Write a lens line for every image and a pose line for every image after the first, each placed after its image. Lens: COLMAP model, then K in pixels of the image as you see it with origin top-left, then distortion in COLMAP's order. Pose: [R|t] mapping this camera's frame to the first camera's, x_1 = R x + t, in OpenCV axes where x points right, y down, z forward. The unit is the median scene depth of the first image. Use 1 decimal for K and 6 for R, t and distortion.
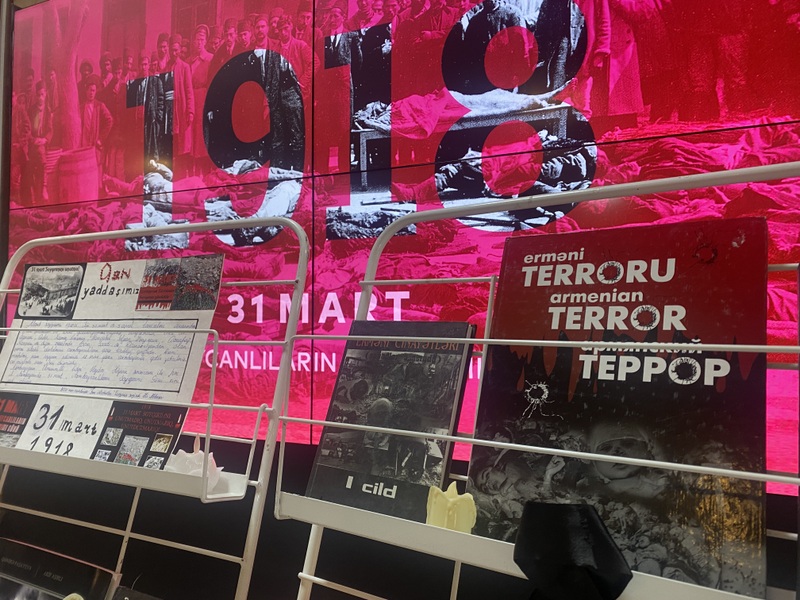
lens RADIAL K [[606.7, 0, 399.7], [0, 606.7, 300.4], [0, 0, 1]] dist [0.000067, -0.015792]
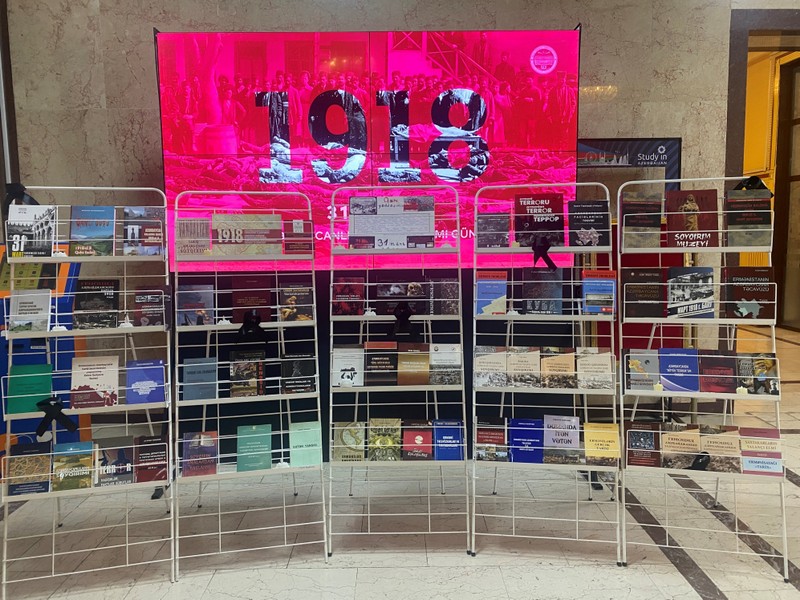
lens RADIAL K [[606.7, 0, 400.3], [0, 606.7, 299.7], [0, 0, 1]] dist [0.000067, -0.015792]
pose [[0.895884, -0.065254, 0.439471, -1.122733], [0.001285, 0.989532, 0.144310, 0.011136], [-0.444287, -0.128720, 0.886589, -1.186662]]
